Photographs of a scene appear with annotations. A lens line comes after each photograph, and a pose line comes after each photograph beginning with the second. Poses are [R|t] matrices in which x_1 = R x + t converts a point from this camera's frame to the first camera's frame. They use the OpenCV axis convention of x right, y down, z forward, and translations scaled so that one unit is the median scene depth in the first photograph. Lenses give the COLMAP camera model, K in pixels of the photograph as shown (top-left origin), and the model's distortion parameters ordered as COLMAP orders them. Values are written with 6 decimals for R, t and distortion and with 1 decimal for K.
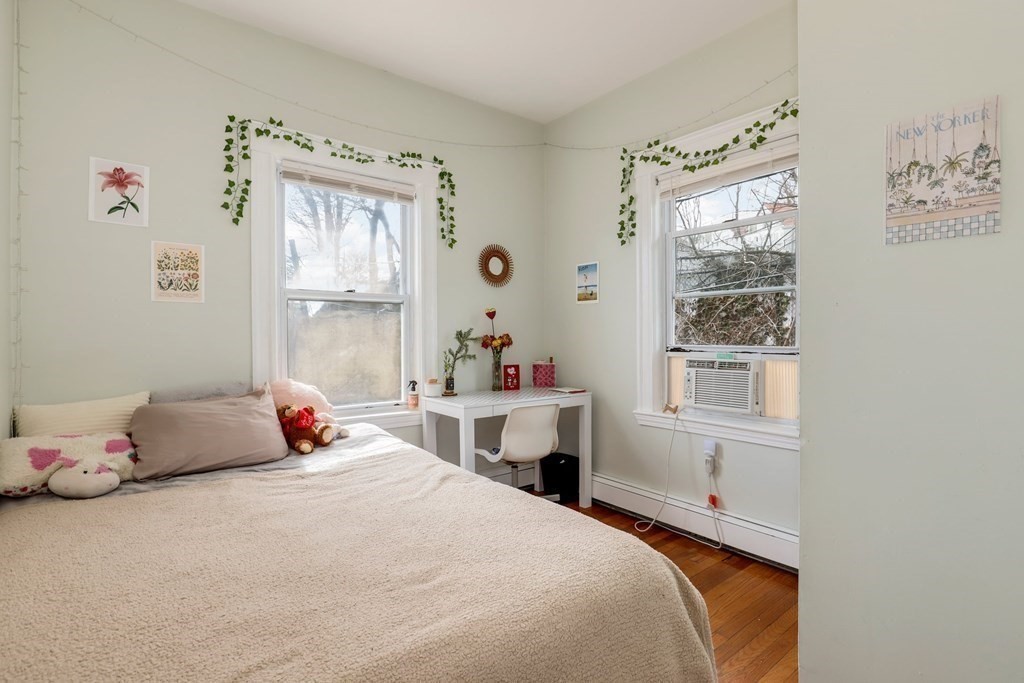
lens RADIAL K [[468.5, 0, 502.3], [0, 468.5, 341.9], [0, 0, 1]] dist [-0.038044, 0.006800]
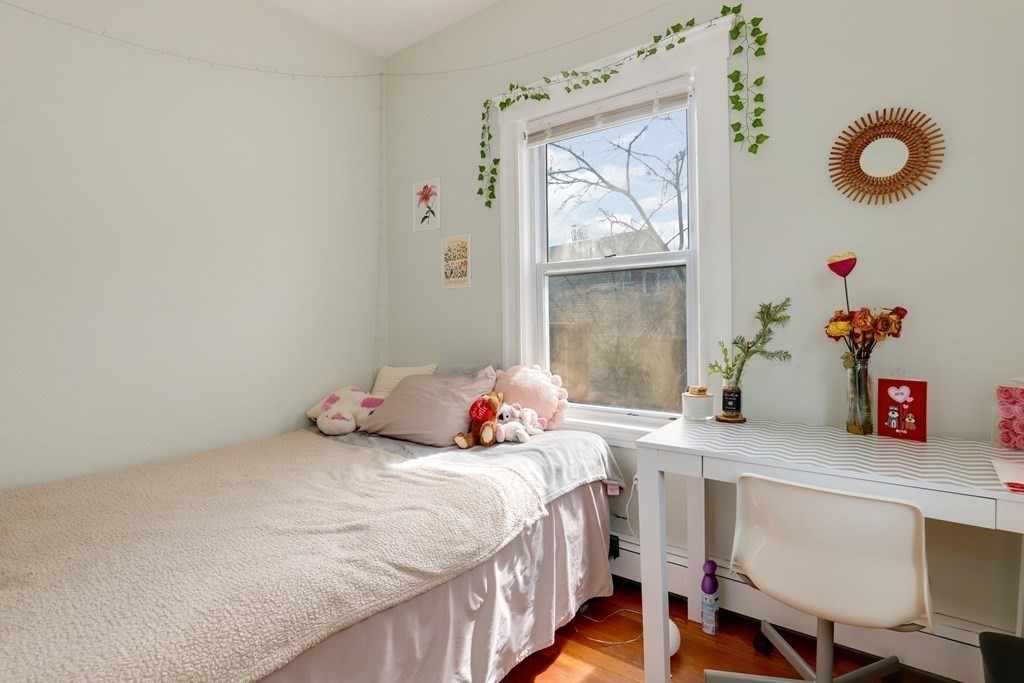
lens RADIAL K [[471.7, 0, 508.4], [0, 471.7, 328.1], [0, 0, 1]] dist [-0.037924, 0.005088]
pose [[0.303569, 0.014785, -0.952695, 0.380045], [-0.001237, 0.999885, 0.015123, -0.004771], [0.952809, -0.003412, 0.303552, 0.656900]]
